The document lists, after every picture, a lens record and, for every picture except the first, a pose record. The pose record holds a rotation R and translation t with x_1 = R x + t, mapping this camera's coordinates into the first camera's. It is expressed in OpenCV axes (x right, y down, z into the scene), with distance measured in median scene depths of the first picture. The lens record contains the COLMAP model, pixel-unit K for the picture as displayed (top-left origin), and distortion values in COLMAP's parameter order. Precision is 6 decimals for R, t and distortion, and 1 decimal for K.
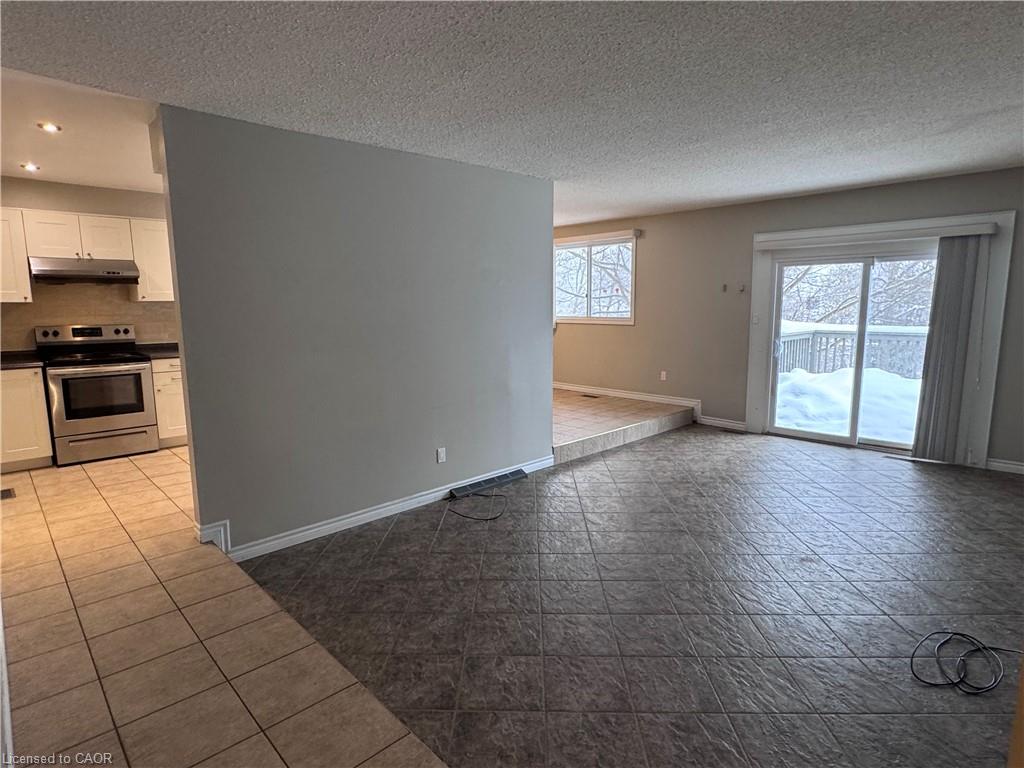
lens RADIAL K [[561.2, 0, 512.0], [0, 561.2, 384.0], [0, 0, 1]] dist [0.002688, 0.000773]
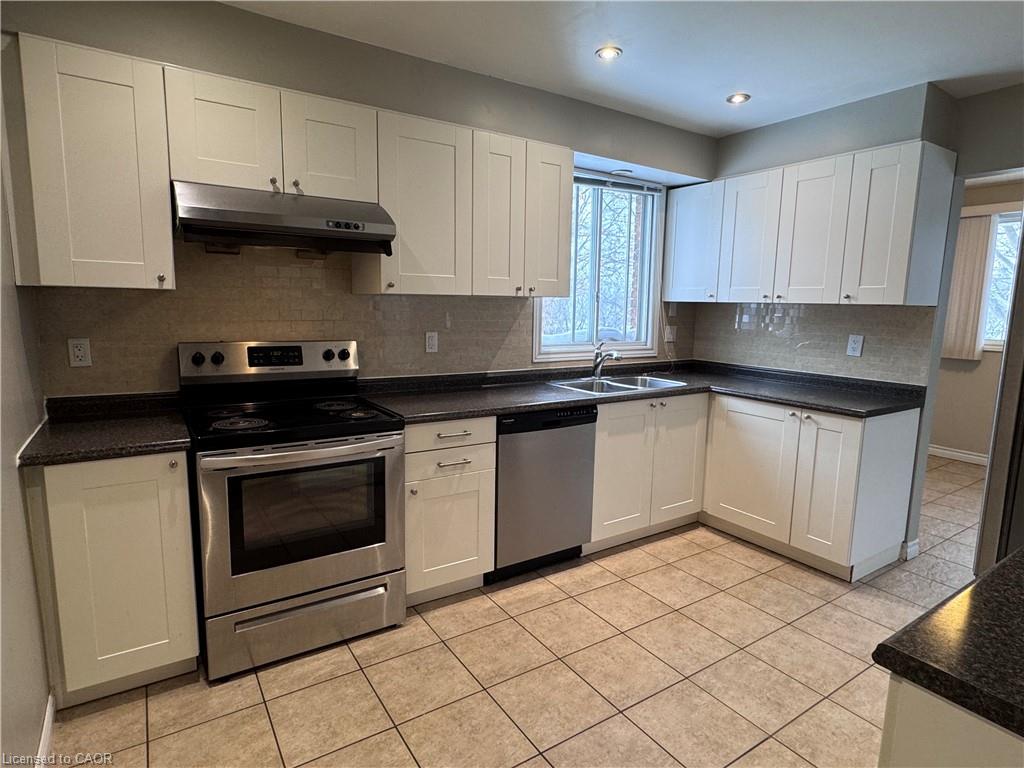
lens RADIAL K [[561.2, 0, 512.0], [0, 561.2, 384.0], [0, 0, 1]] dist [0.002688, 0.000773]
pose [[0.983757, 0.053353, -0.171392, -0.499927], [-0.053745, 0.998552, 0.002356, -0.084330], [0.171269, 0.006894, 0.985200, 0.595227]]
